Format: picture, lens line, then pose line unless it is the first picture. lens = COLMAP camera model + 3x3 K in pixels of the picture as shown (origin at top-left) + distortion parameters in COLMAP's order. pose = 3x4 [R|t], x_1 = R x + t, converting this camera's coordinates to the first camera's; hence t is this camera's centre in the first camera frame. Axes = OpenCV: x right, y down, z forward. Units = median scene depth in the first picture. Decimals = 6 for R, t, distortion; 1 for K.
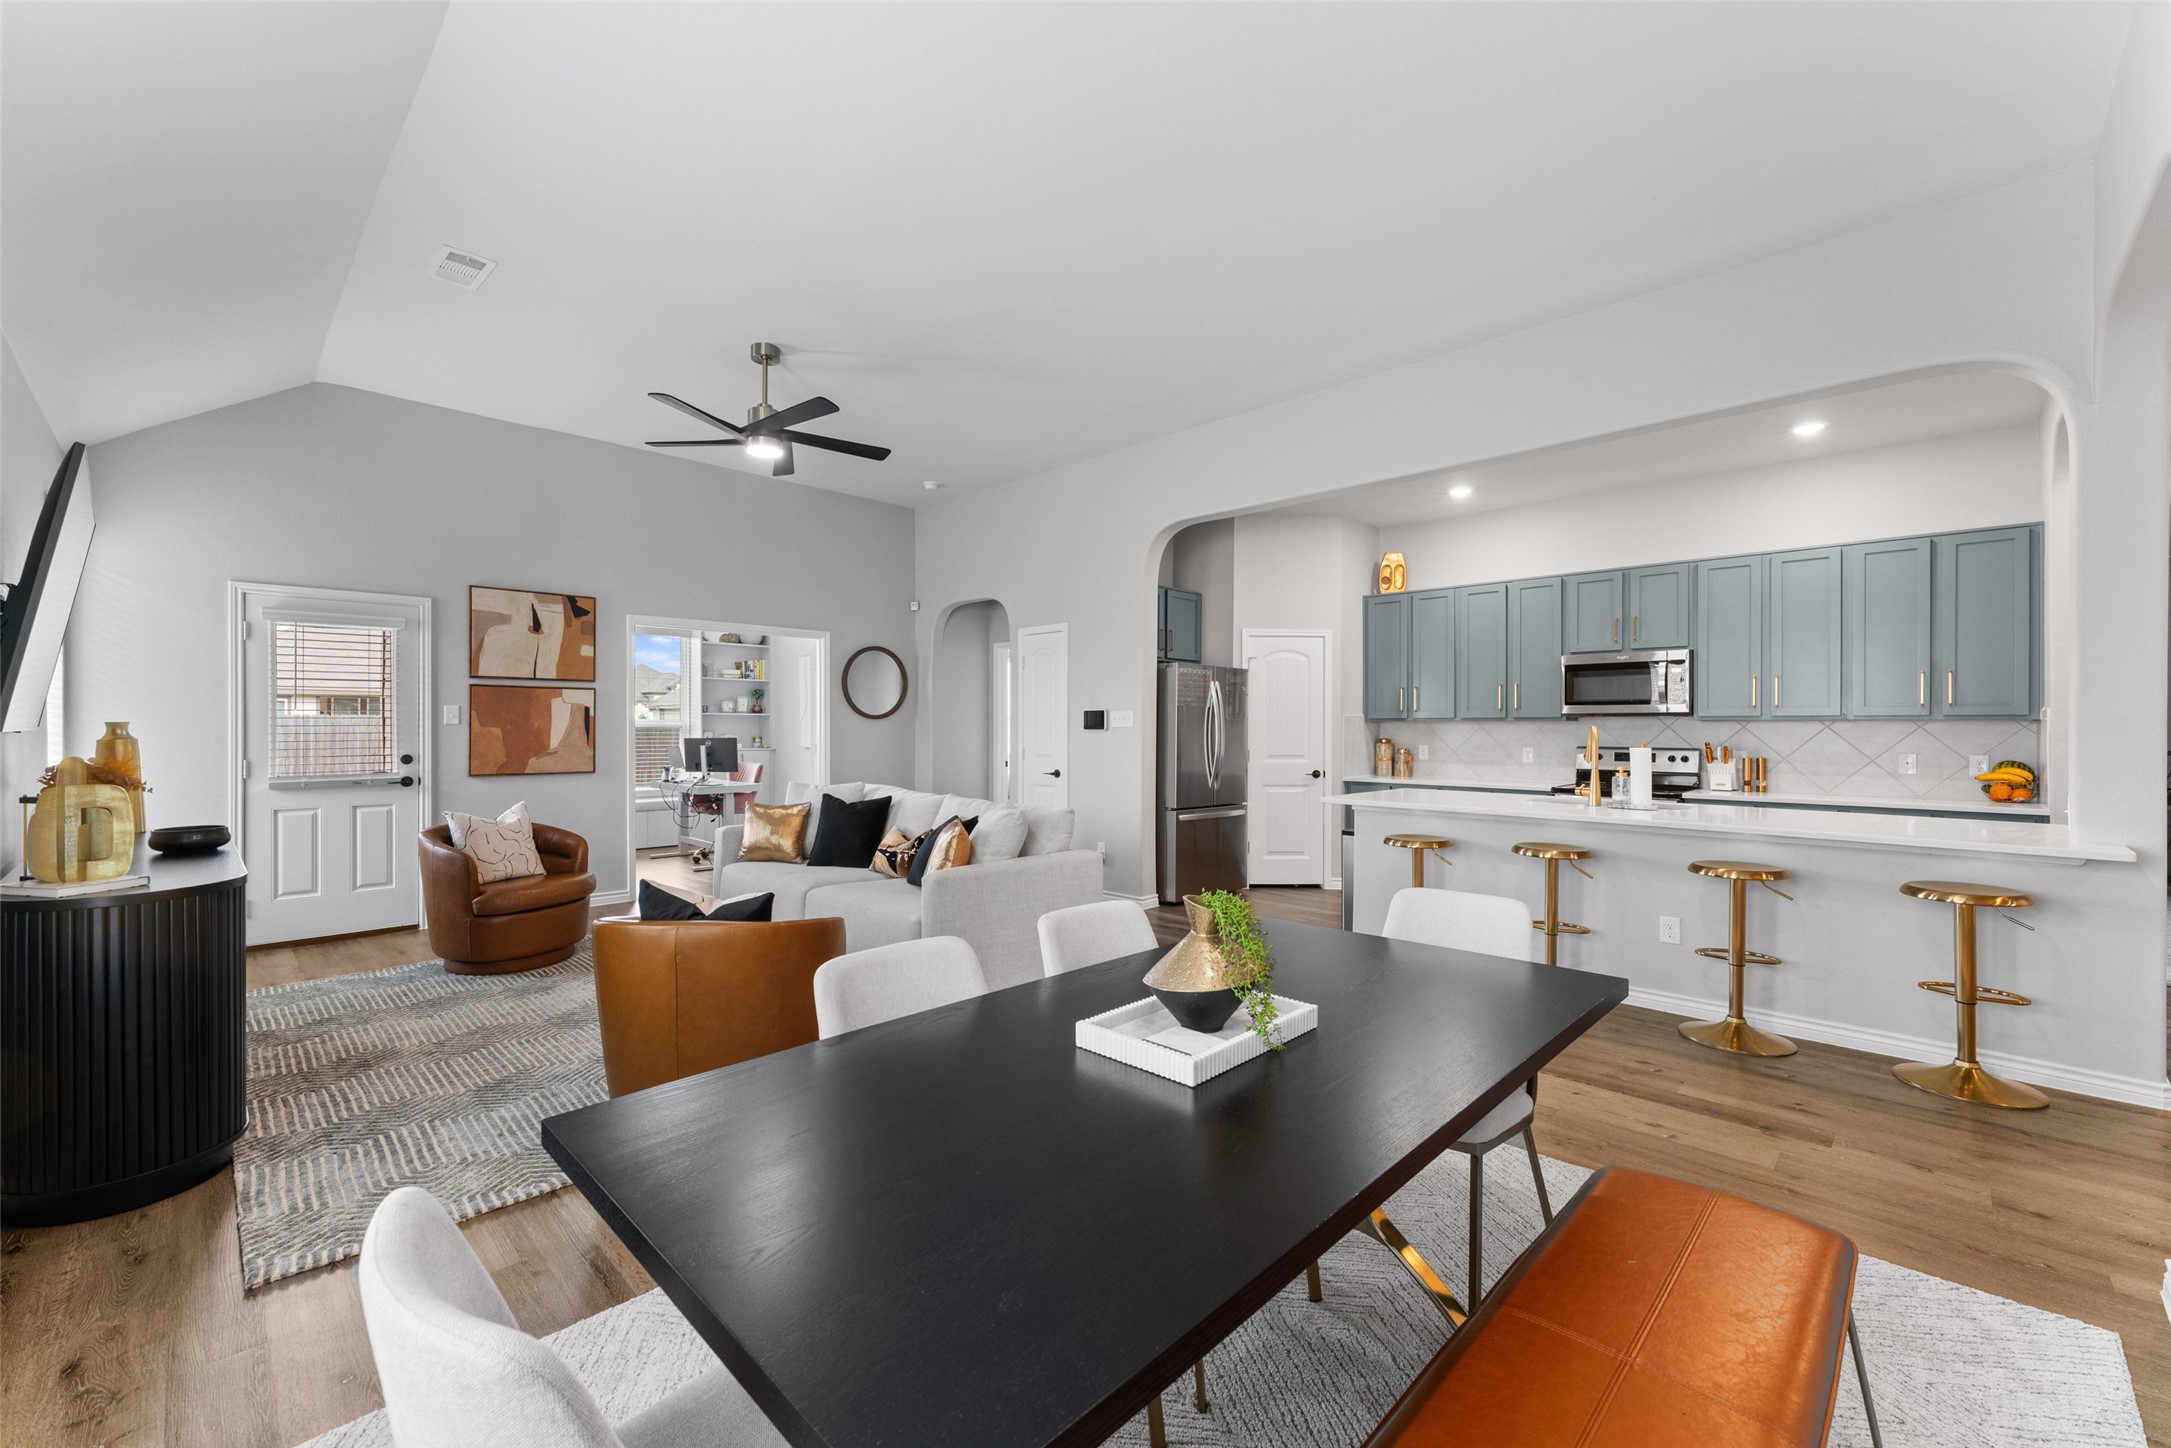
lens RADIAL K [[864.1, 0, 1077.5], [0, 864.1, 728.7], [0, 0, 1]] dist [0.001392, -0.000659]
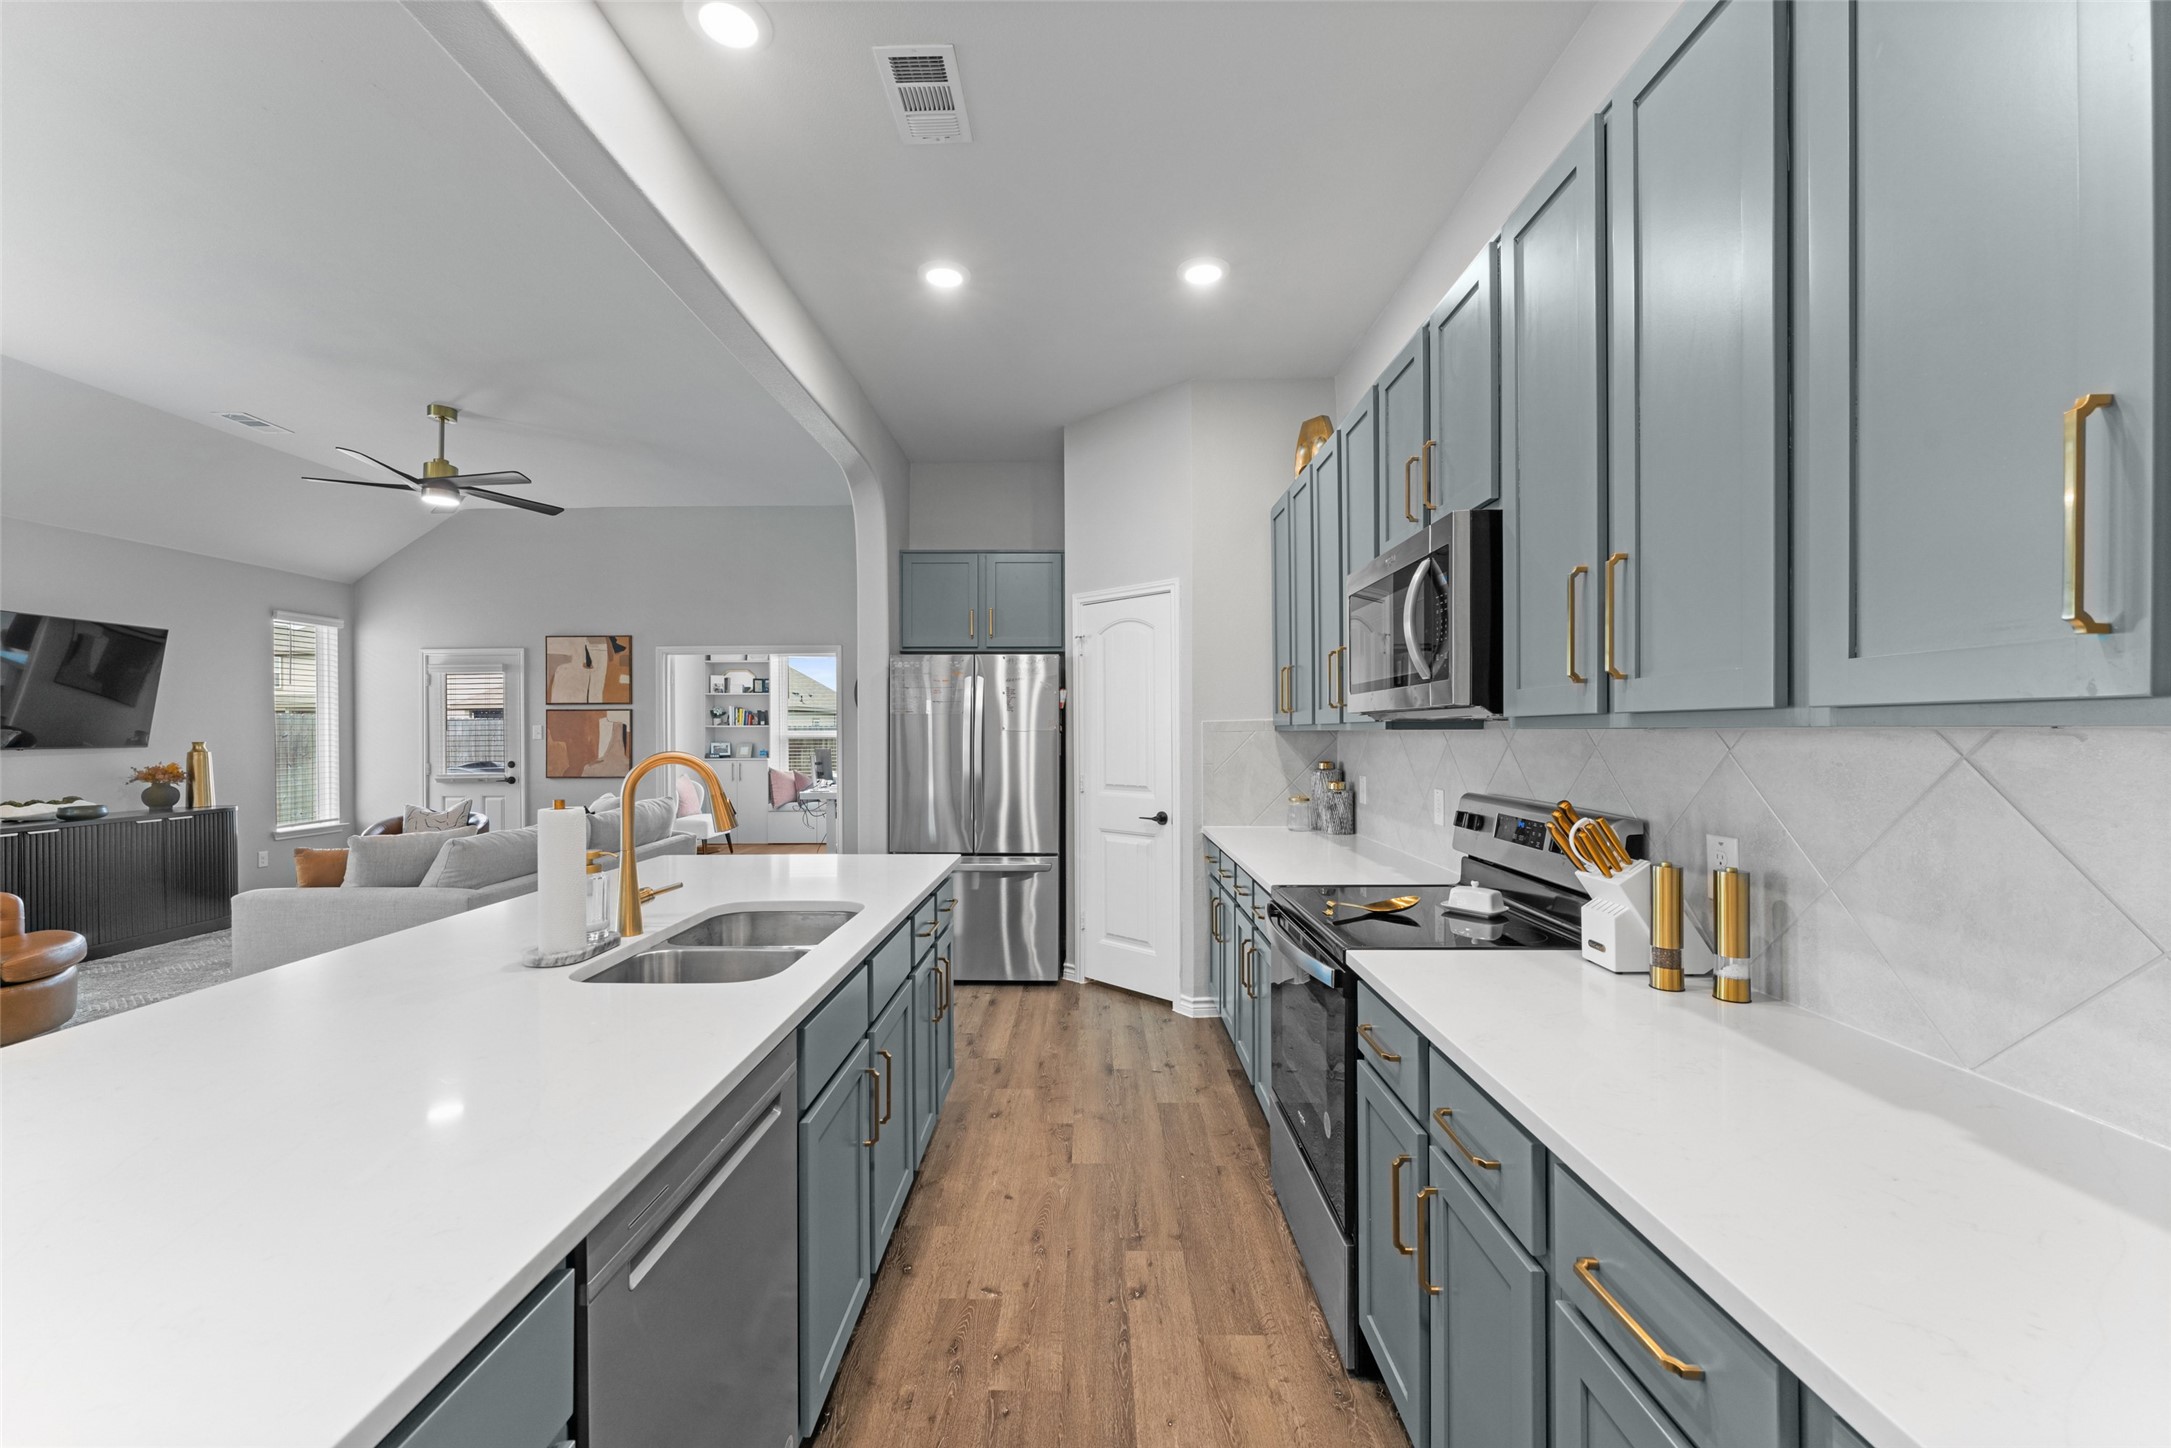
lens RADIAL K [[864.1, 0, 1072.3], [0, 864.1, 727.4], [0, 0, 1]] dist [0.001392, -0.000659]
pose [[0.689093, -0.009024, -0.724617, 0.762661], [0.005910, 0.999959, -0.006832, -0.008717], [0.724649, 0.000425, 0.689118, 0.606456]]
